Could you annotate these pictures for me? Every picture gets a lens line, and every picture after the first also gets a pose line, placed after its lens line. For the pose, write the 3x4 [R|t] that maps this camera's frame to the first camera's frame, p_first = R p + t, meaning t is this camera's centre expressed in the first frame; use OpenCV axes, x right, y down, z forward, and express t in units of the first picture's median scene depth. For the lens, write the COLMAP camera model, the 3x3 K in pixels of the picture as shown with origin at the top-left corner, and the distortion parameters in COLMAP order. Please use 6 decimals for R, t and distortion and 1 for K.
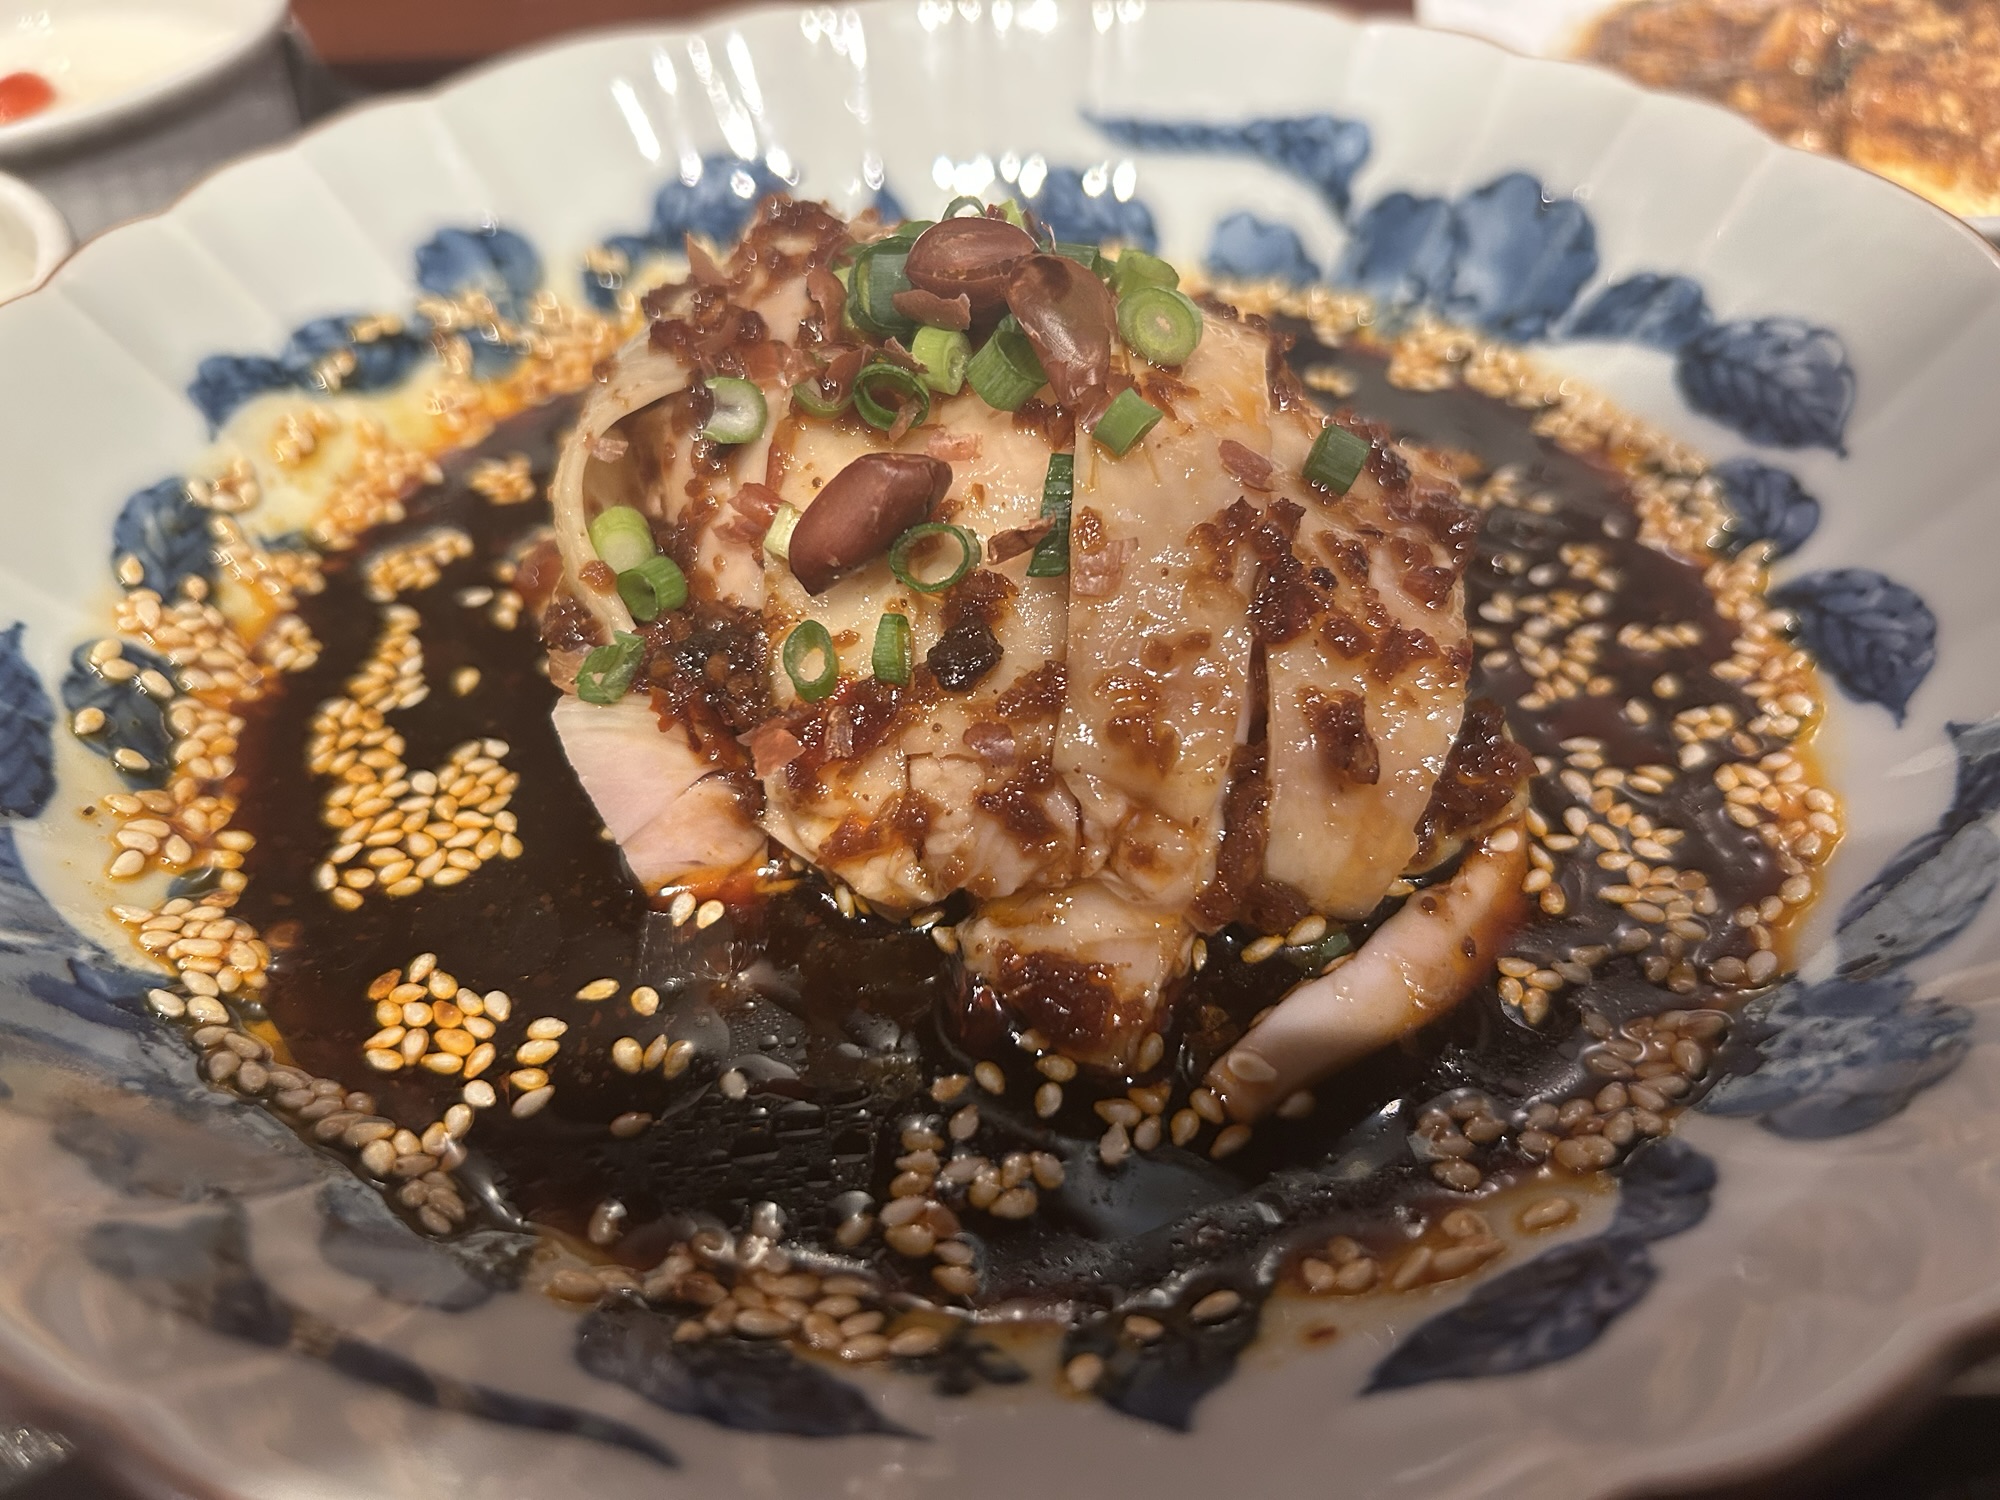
lens RADIAL K [[1680.1, 0, 1000.0], [0, 1680.1, 750.0], [0, 0, 1]] dist [-0.063483, 0.003725]
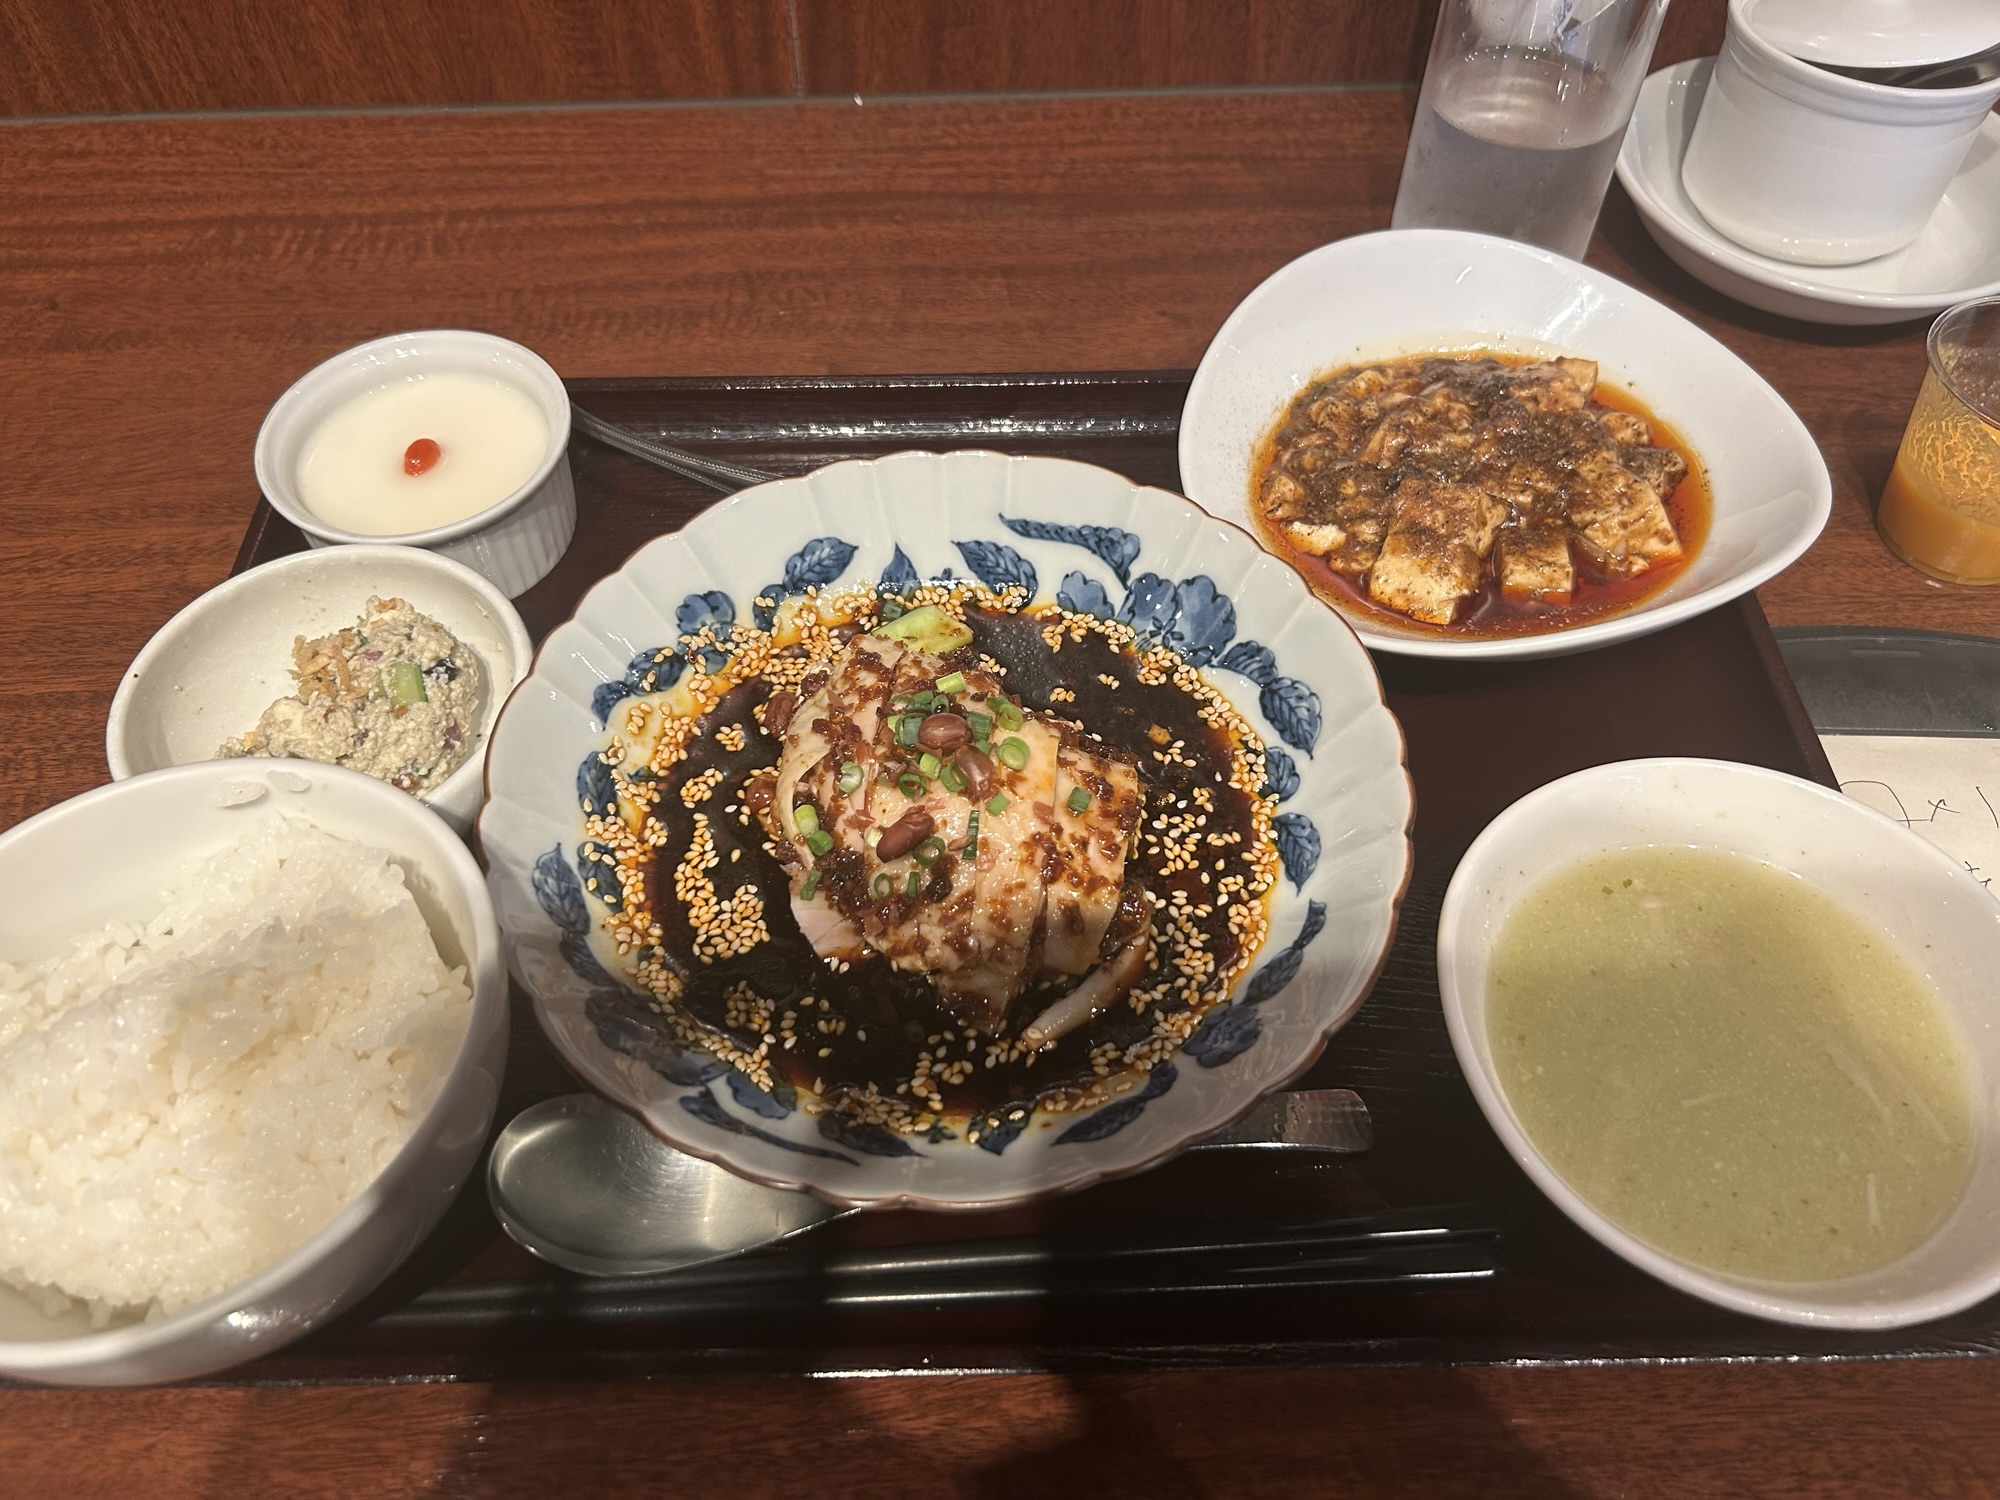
lens RADIAL K [[1605.8, 0, 1021.7], [0, 1605.8, 747.4], [0, 0, 1]] dist [0.005629, -0.000573]
pose [[0.999397, 0.009621, 0.033361, 0.021827], [-0.015052, 0.985907, 0.166614, -0.642135], [-0.031288, -0.167015, 0.985458, -1.407836]]
